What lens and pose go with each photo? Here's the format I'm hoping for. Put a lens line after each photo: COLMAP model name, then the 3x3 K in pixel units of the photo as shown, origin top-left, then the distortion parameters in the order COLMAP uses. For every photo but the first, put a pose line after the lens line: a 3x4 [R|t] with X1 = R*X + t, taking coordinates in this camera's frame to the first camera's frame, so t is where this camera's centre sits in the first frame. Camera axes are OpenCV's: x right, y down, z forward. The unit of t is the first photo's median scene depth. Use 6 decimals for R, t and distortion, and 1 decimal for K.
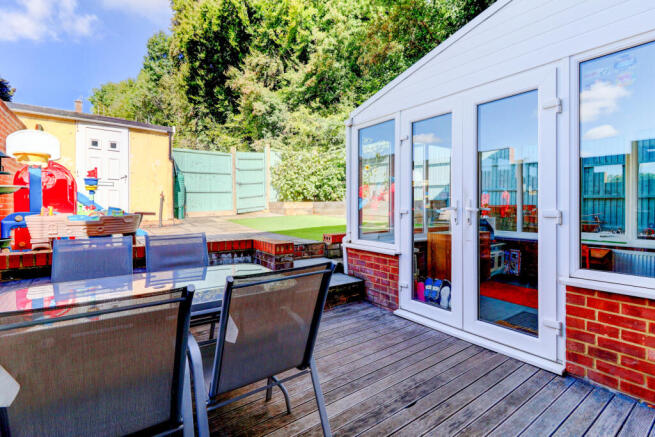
lens RADIAL K [[308.0, 0, 324.1], [0, 308.0, 206.2], [0, 0, 1]] dist [0.002928, -0.000504]
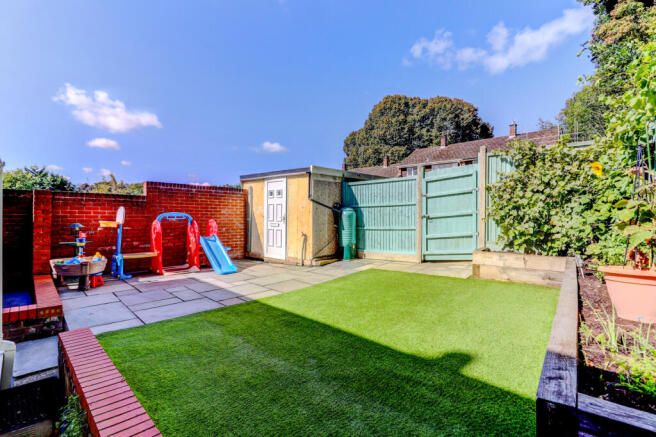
lens RADIAL K [[308.5, 0, 325.5], [0, 308.5, 217.0], [0, 0, 1]] dist [0.002928, -0.000504]
pose [[0.156979, 0.003366, -0.987596, 0.446911], [-0.012442, 0.999922, 0.001431, -0.089860], [0.987524, 0.012063, 0.157009, 0.824009]]
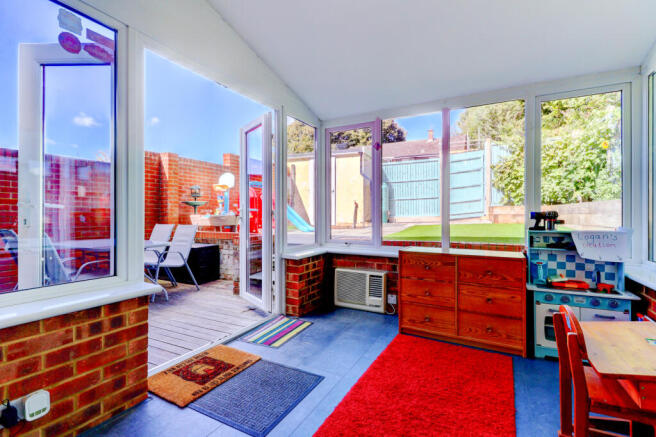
lens RADIAL K [[308.5, 0, 332.8], [0, 308.5, 215.2], [0, 0, 1]] dist [0.002928, -0.000504]
pose [[0.446407, 0.000795, -0.894830, 0.509678], [-0.000062, 1.000000, 0.000857, 0.010311], [0.894830, -0.000328, 0.446406, 0.318895]]
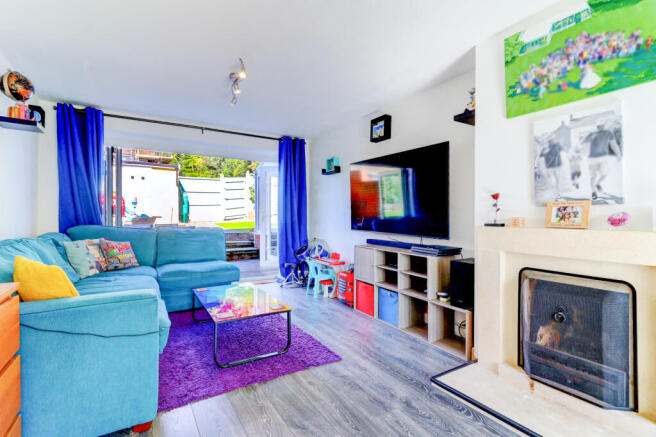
lens RADIAL K [[308.5, 0, 329.9], [0, 308.5, 216.9], [0, 0, 1]] dist [0.002928, -0.000504]
pose [[0.998716, 0.004470, -0.050463, 0.354119], [-0.004254, 0.999981, 0.004379, 0.003132], [0.050482, -0.004158, 0.998716, -0.531999]]
